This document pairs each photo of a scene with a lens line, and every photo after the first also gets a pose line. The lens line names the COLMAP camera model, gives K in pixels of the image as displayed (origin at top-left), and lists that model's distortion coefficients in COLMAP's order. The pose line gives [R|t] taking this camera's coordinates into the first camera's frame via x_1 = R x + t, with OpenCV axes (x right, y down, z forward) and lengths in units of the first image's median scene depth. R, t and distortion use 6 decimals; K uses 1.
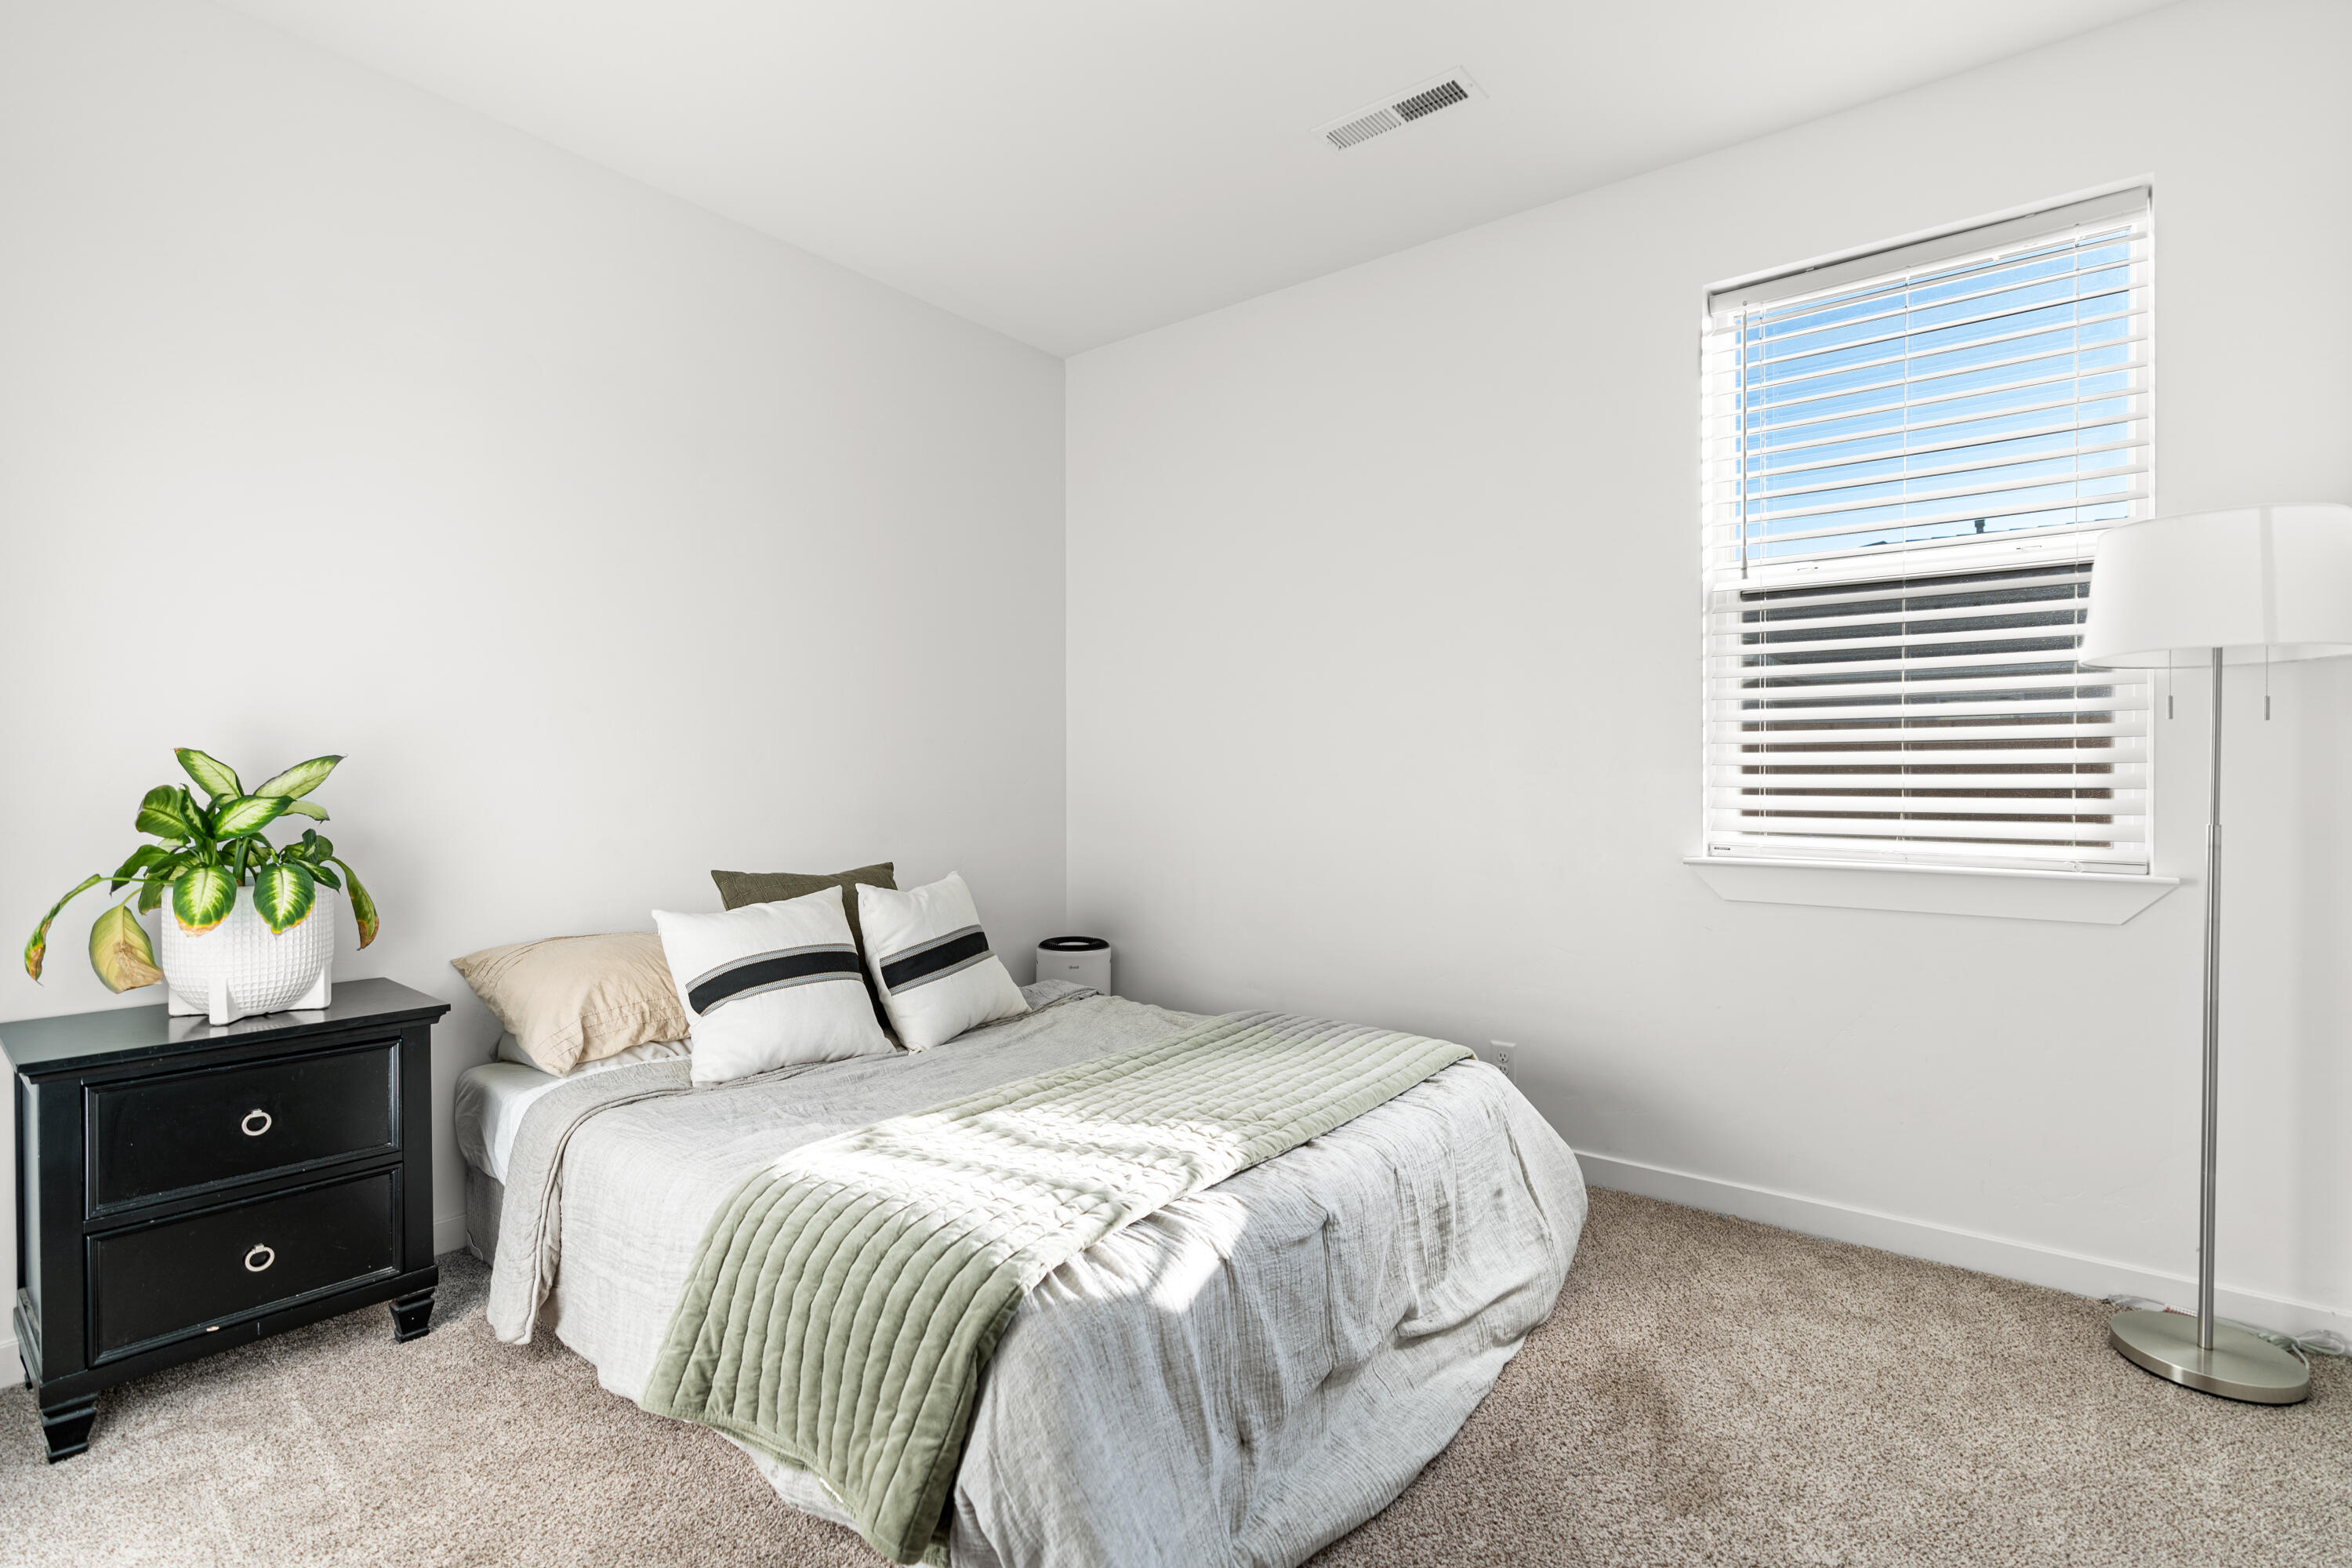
lens RADIAL K [[1063.7, 0, 1182.5], [0, 1063.7, 792.3], [0, 0, 1]] dist [-0.004356, 0.000563]
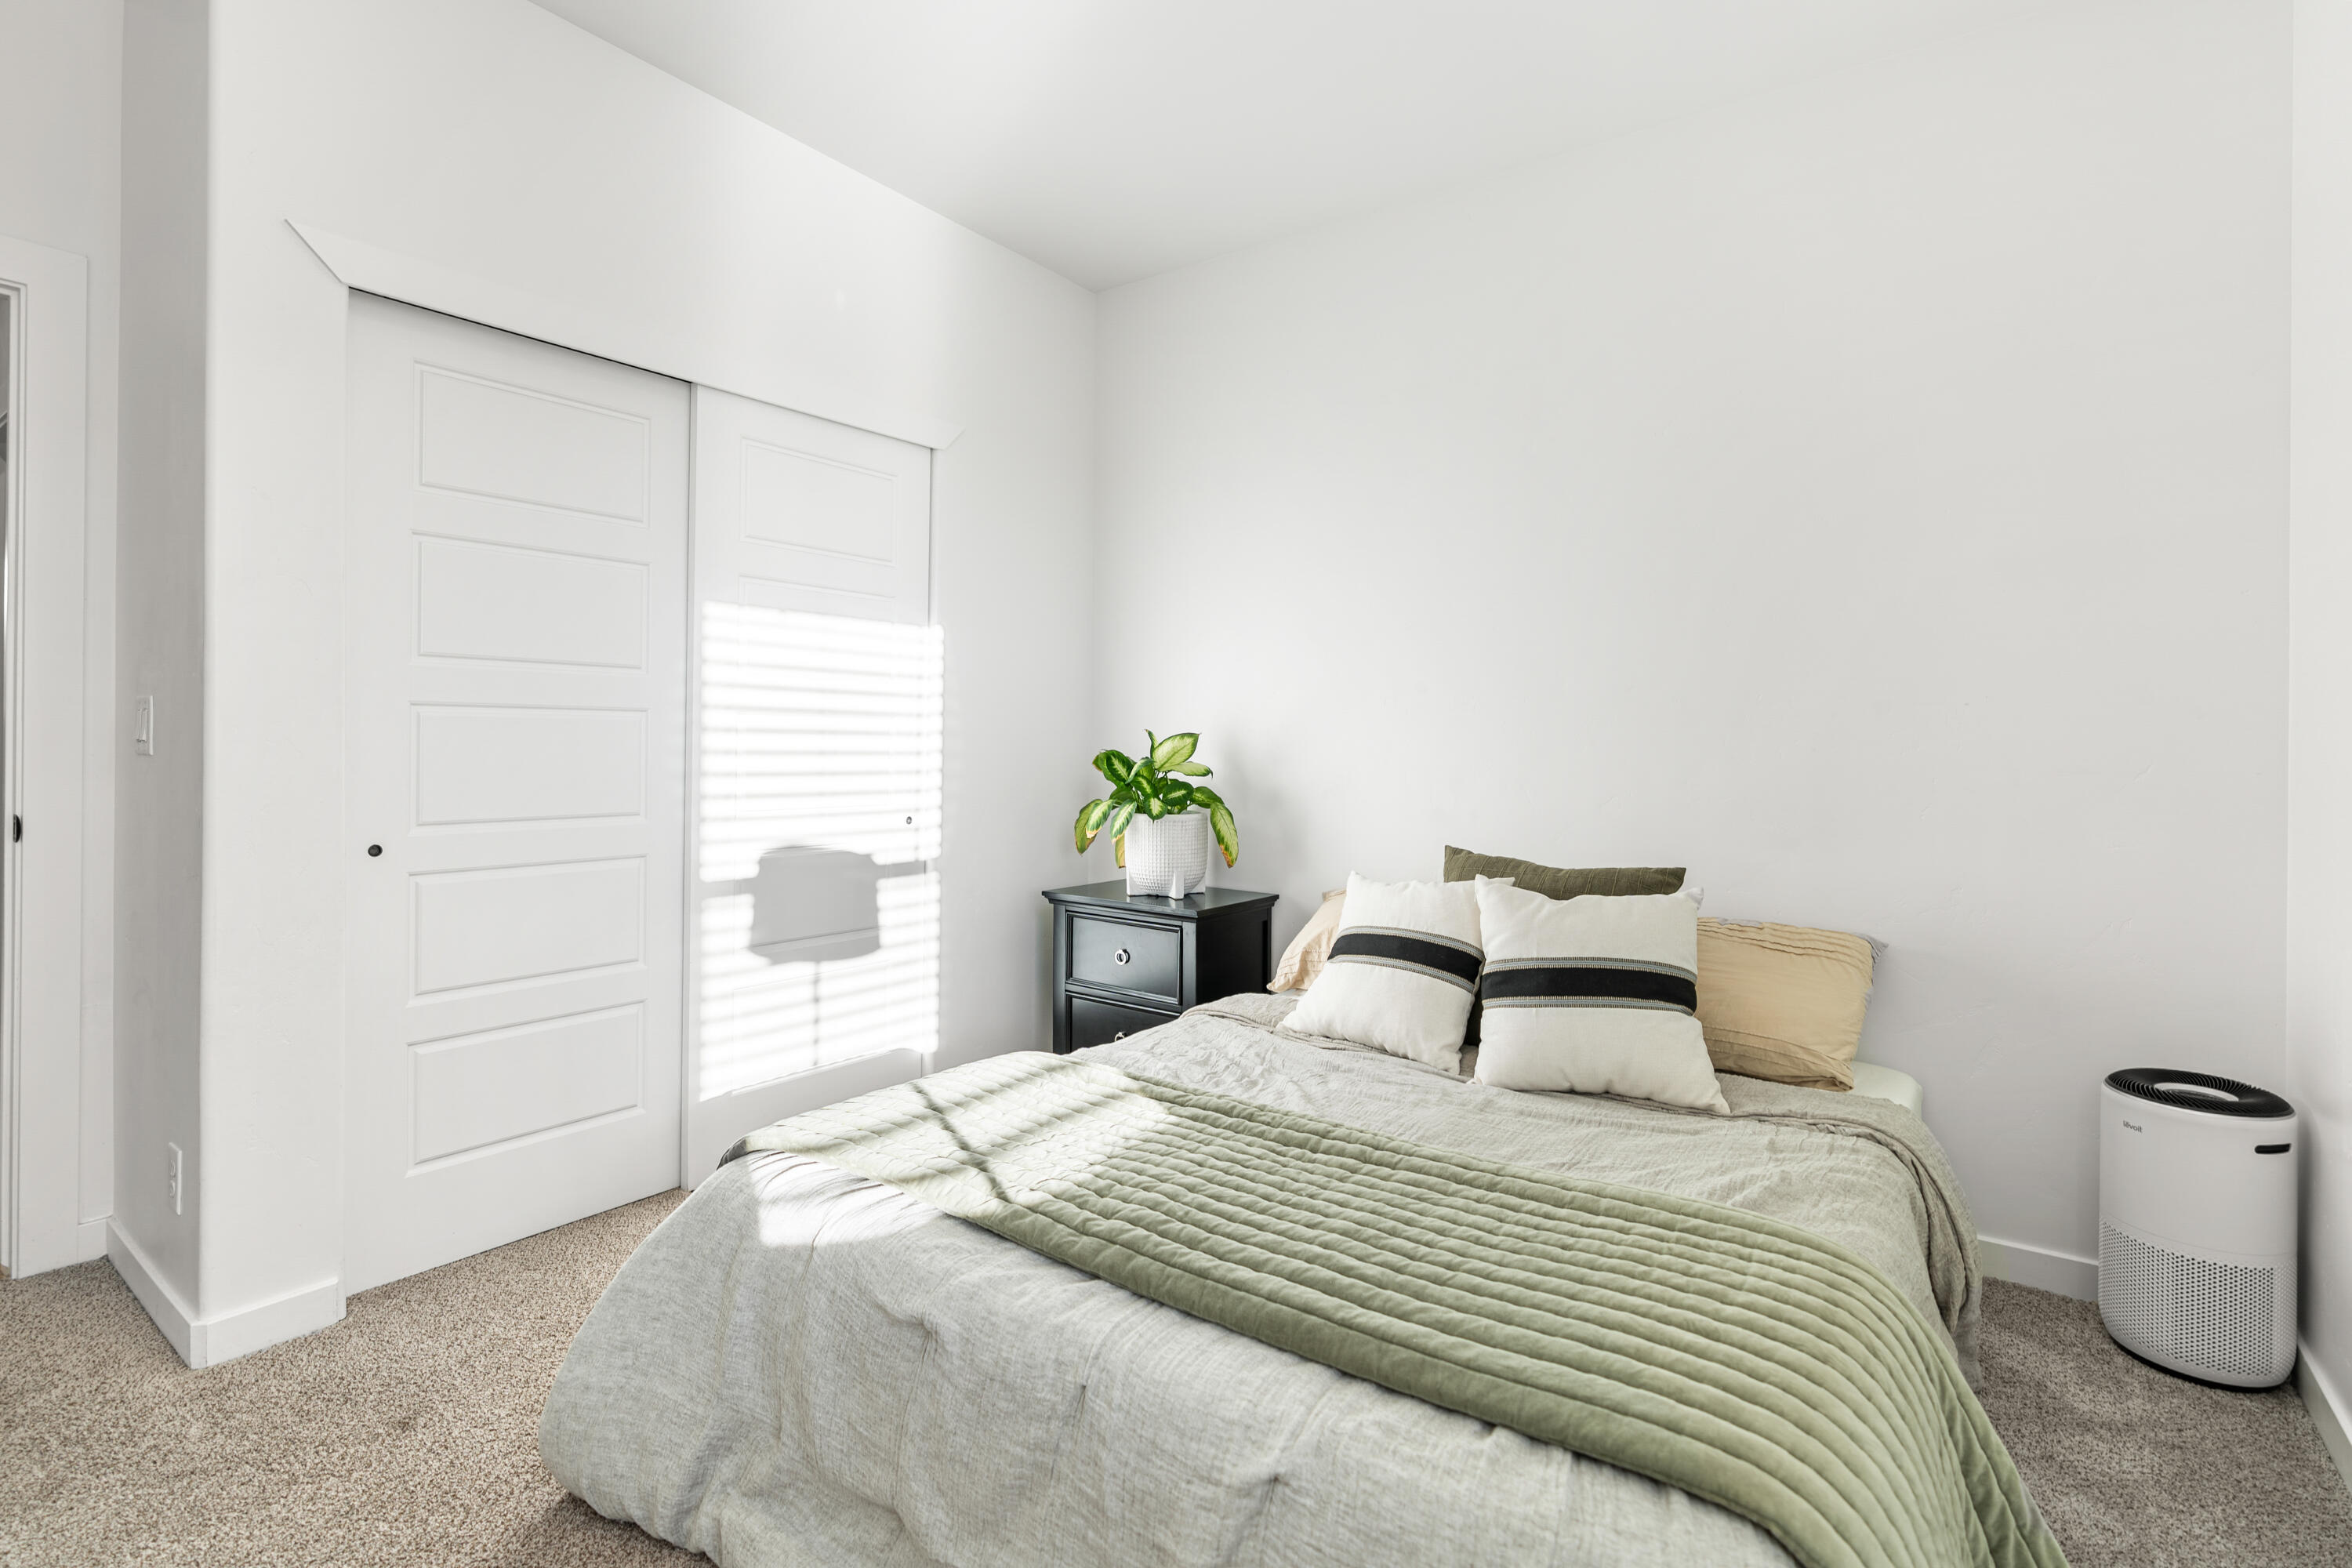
lens RADIAL K [[1098.2, 0, 1175.0], [0, 1098.2, 754.8], [0, 0, 1]] dist [-0.005258, 0.000737]
pose [[0.014695, 0.000238, -0.999892, 0.650751], [-0.020504, 0.999790, -0.000064, -0.005939], [0.999682, 0.020503, 0.014697, 0.816339]]
